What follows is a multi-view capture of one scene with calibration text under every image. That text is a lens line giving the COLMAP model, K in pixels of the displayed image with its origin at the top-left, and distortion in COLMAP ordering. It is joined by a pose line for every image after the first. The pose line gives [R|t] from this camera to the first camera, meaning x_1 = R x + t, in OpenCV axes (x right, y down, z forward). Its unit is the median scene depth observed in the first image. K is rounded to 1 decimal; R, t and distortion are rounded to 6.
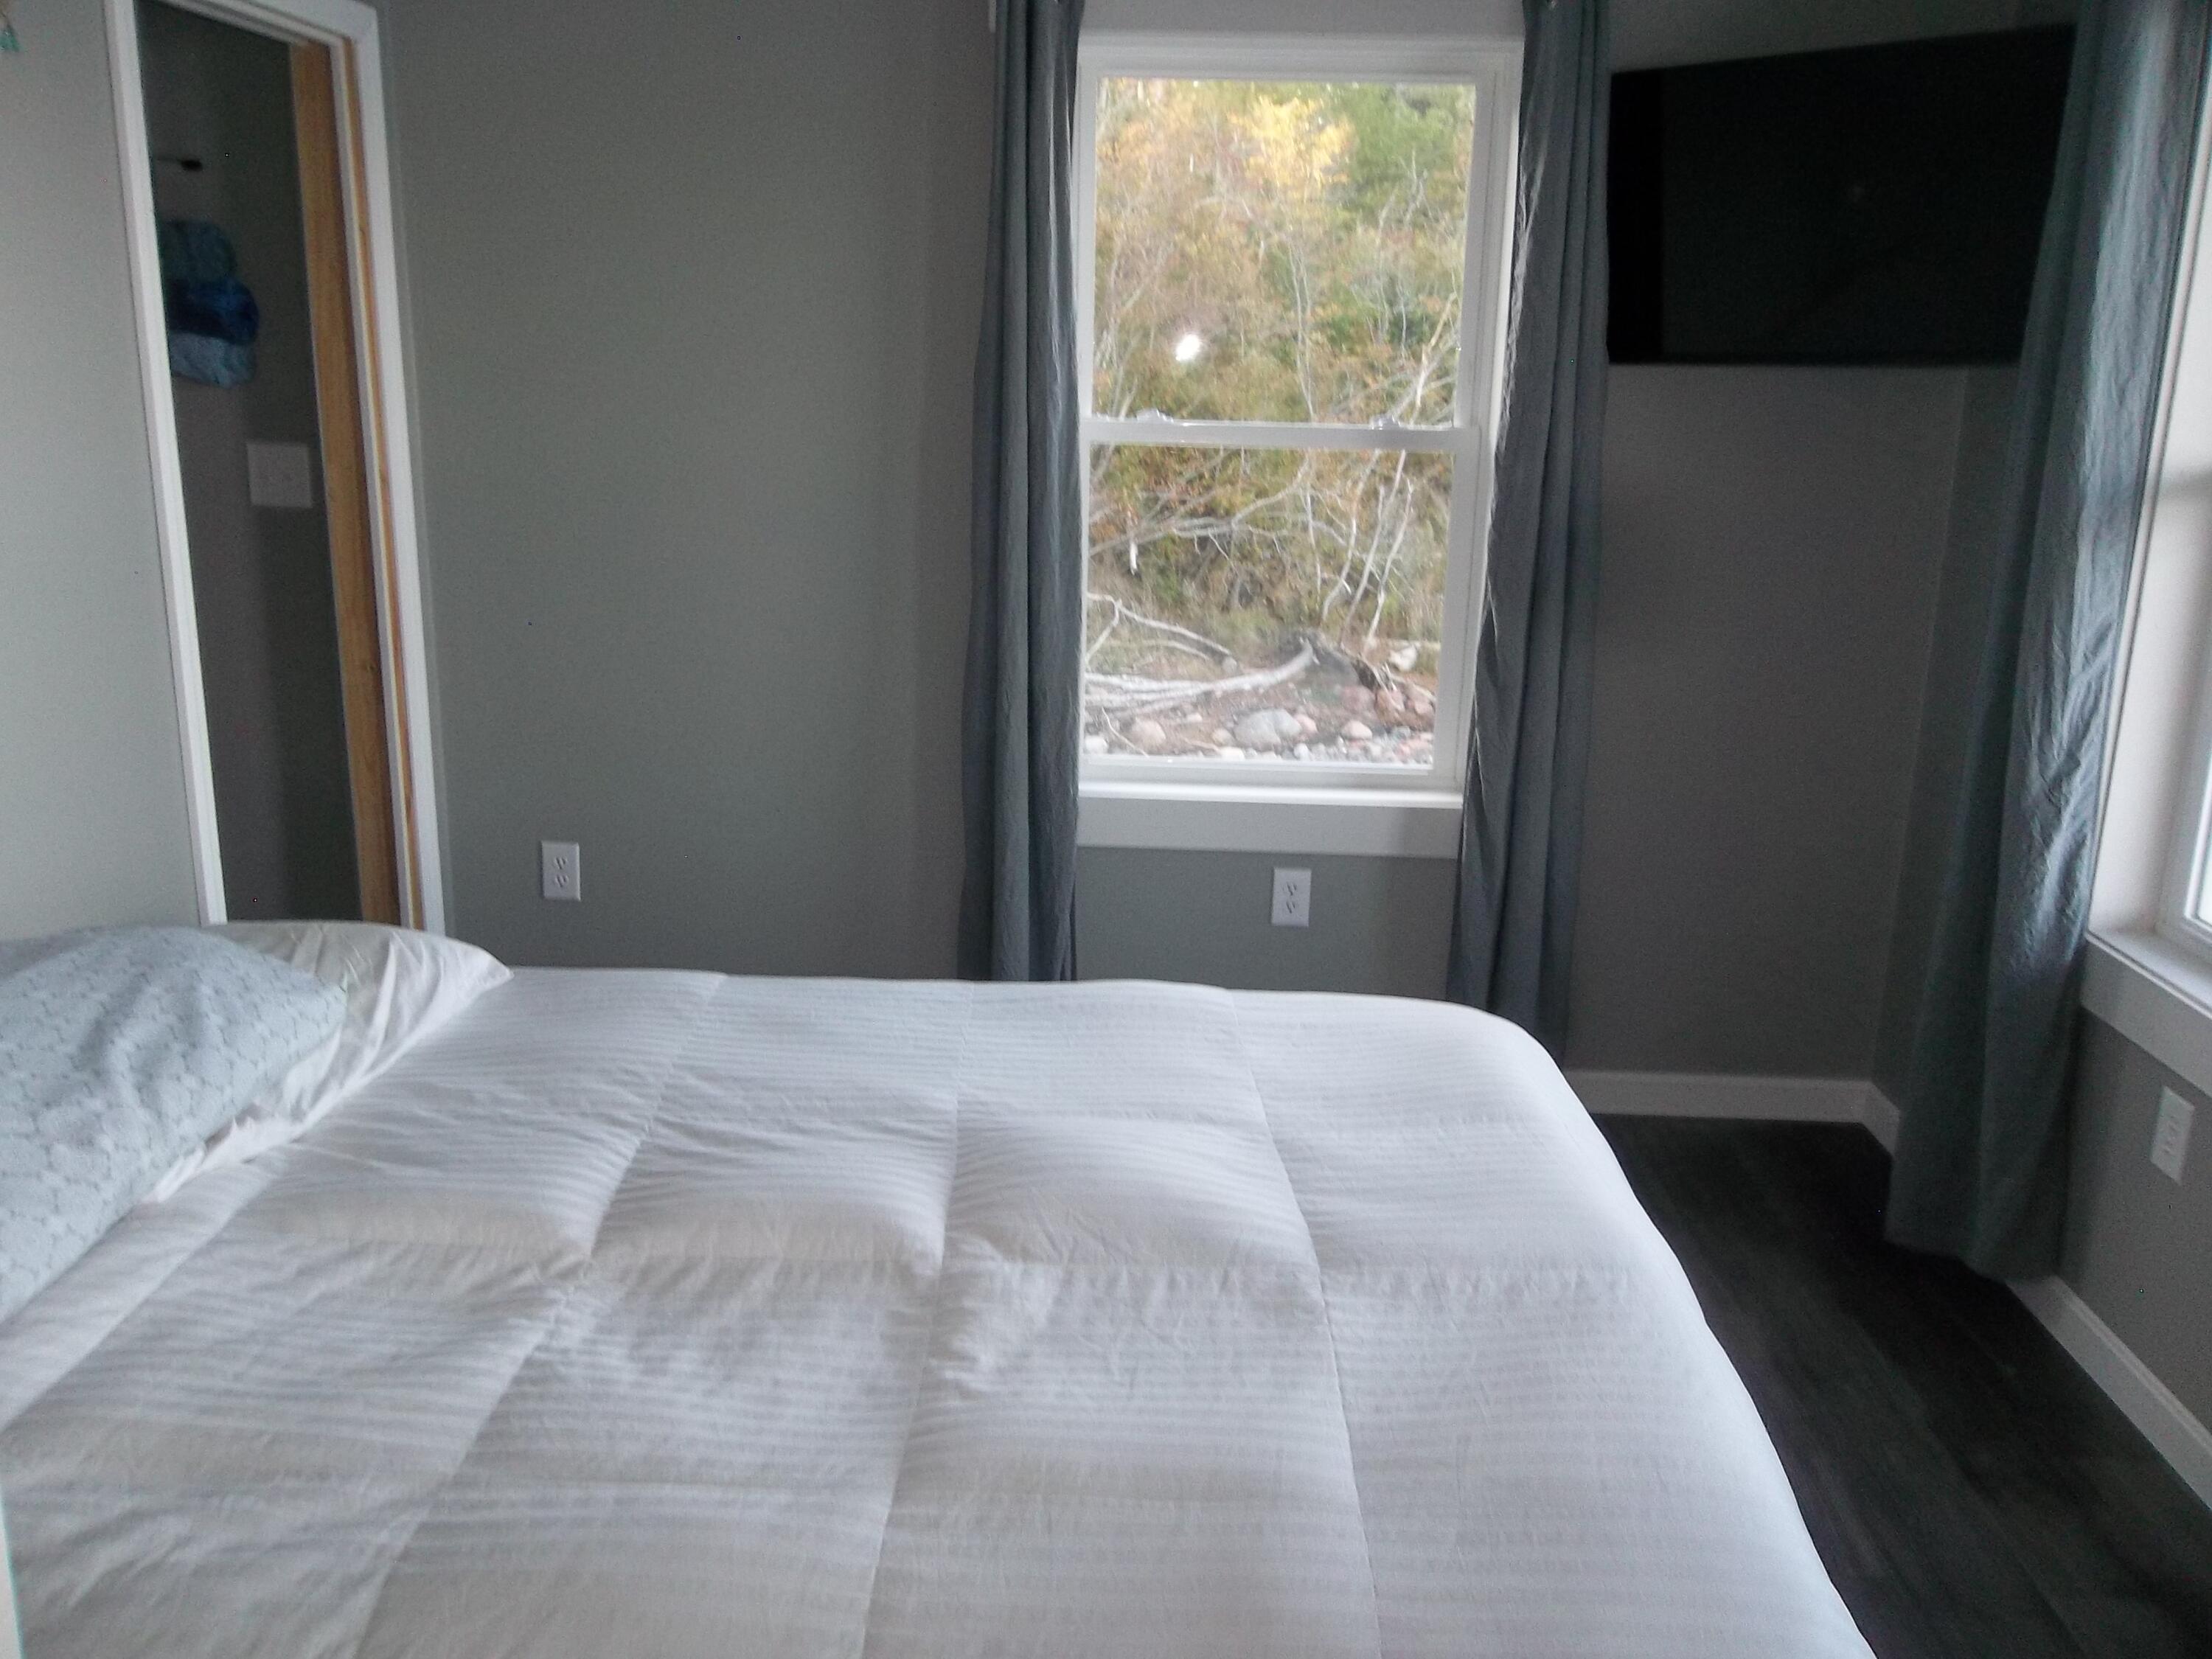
lens RADIAL K [[1787.5, 0, 1103.7], [0, 1787.5, 827.8], [0, 0, 1]] dist [0.014158, -0.030437]
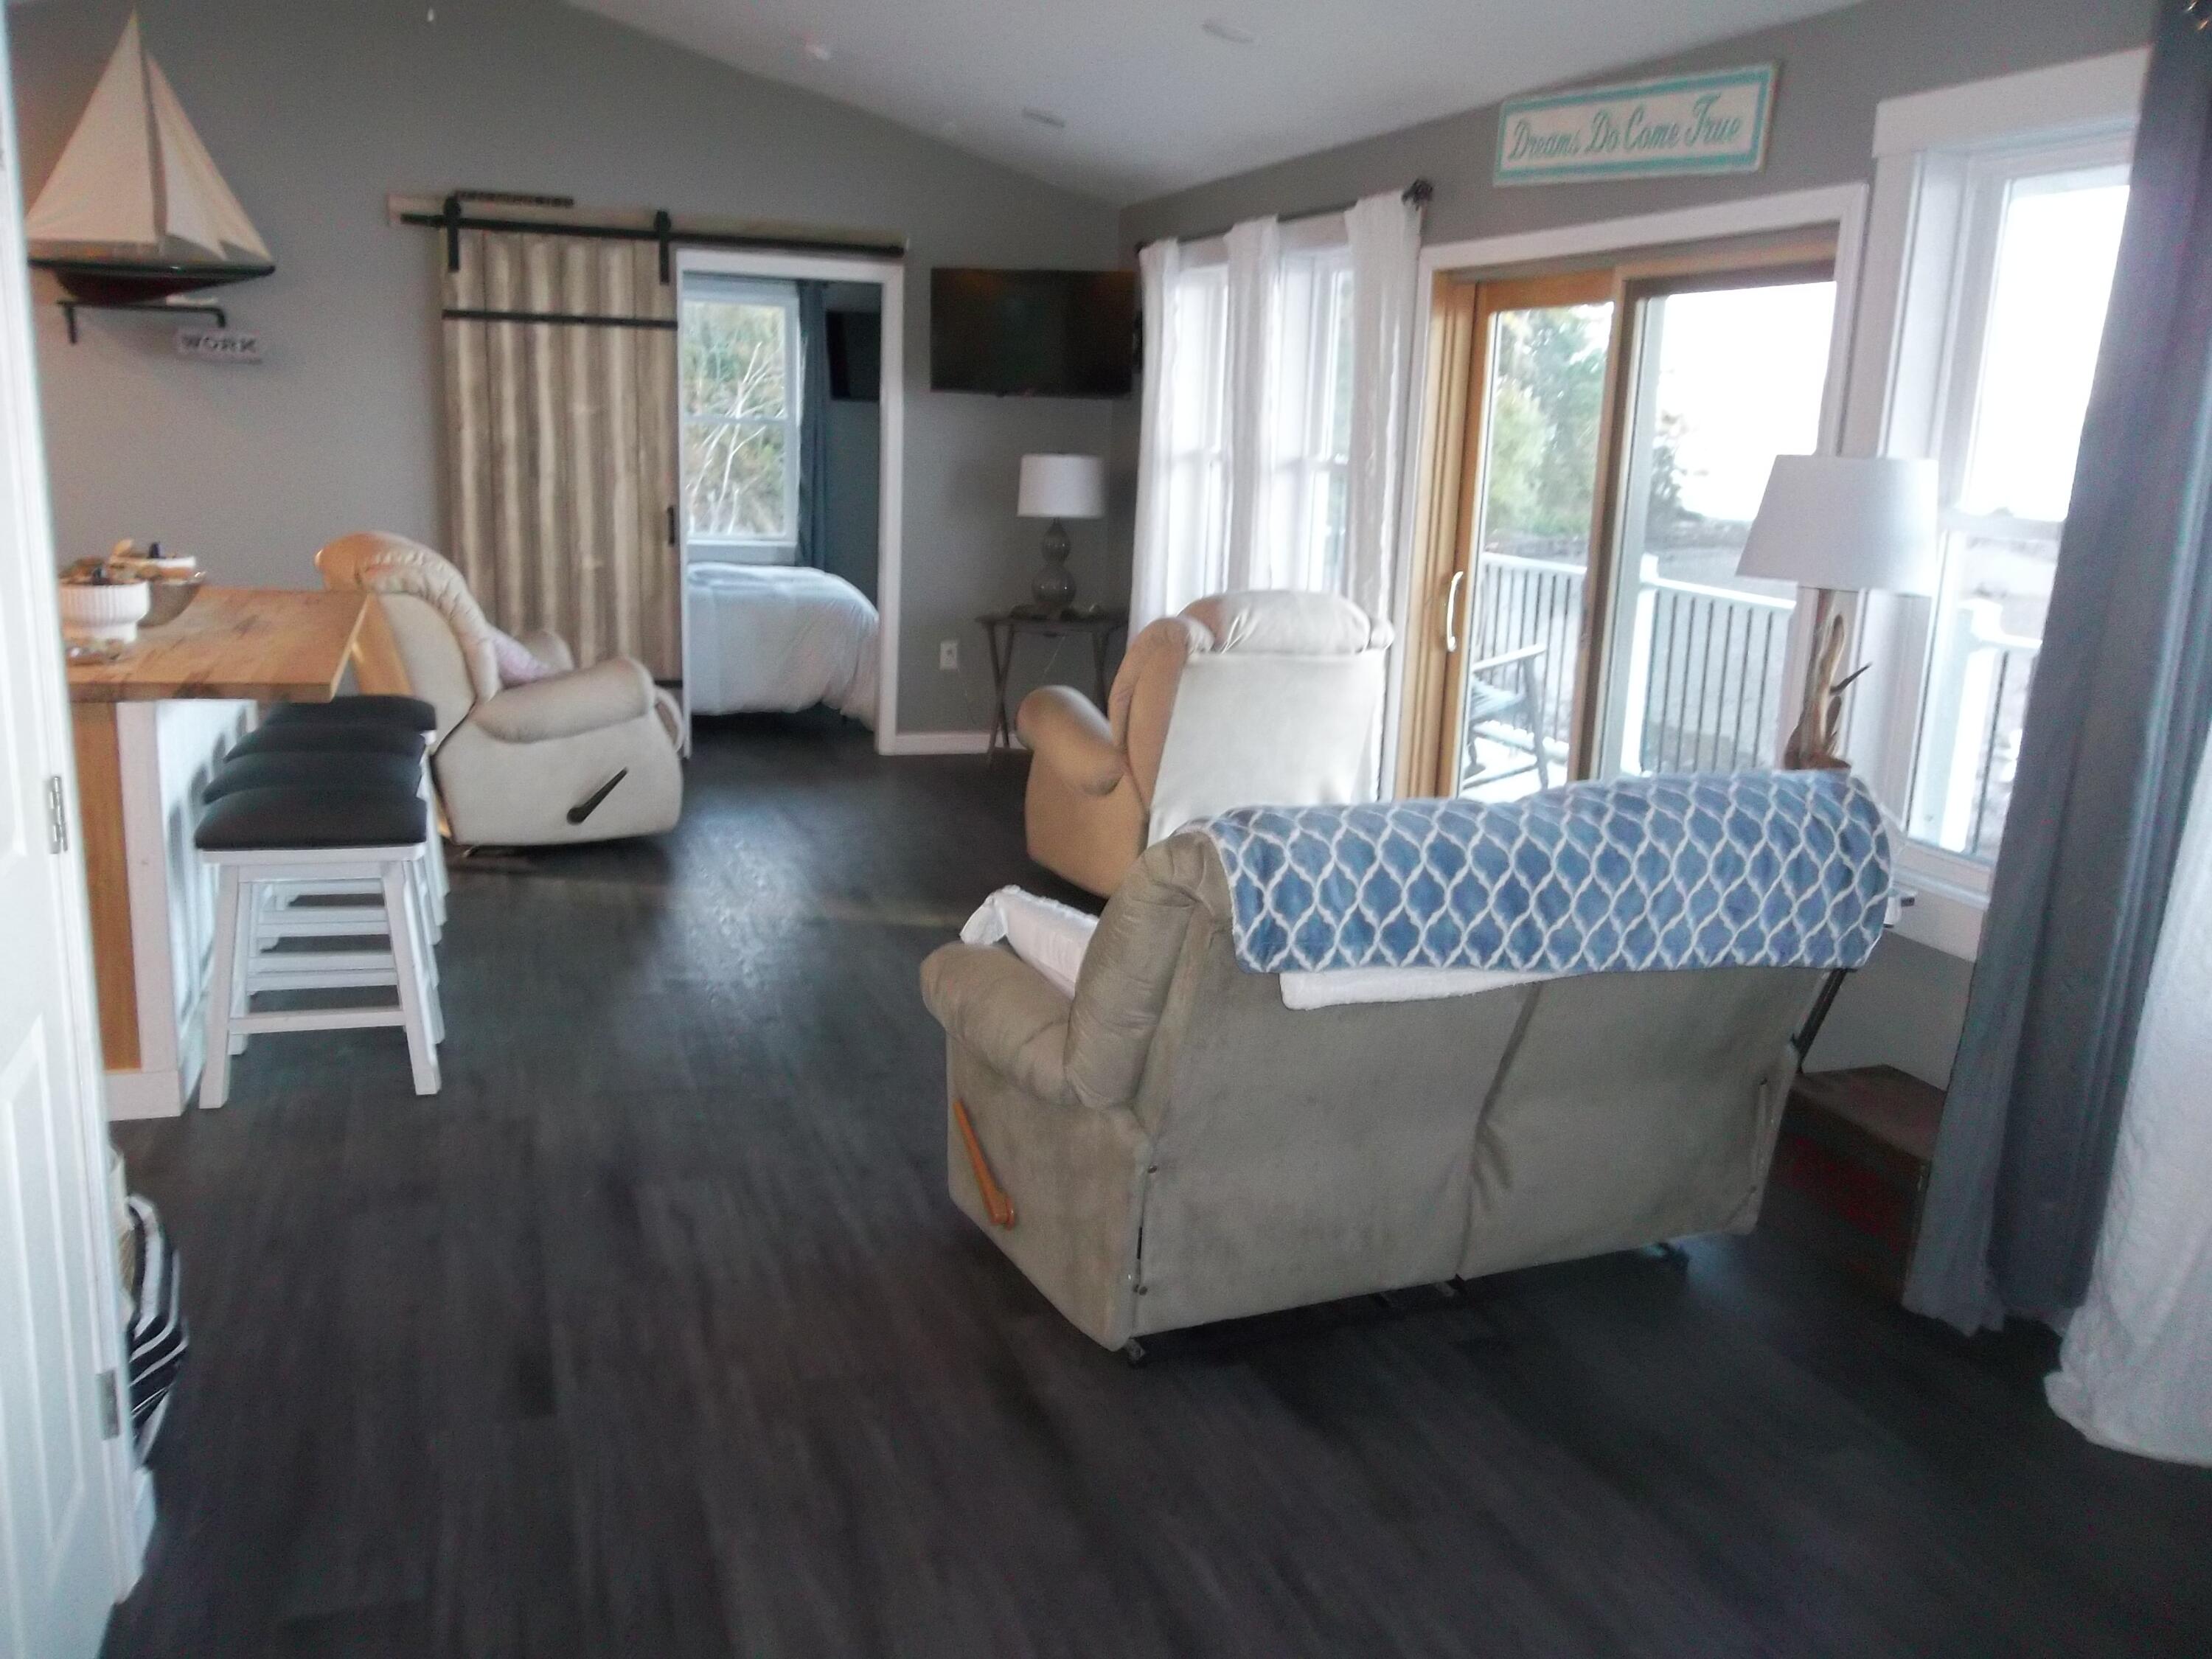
lens RADIAL K [[1787.5, 0, 1106.7], [0, 1787.5, 824.7], [0, 0, 1]] dist [0.014158, -0.030437]
pose [[0.929670, -0.060246, 0.363435, -0.054773], [0.068566, 0.997596, -0.010023, 0.070474], [-0.361957, 0.034237, 0.931566, -0.248184]]
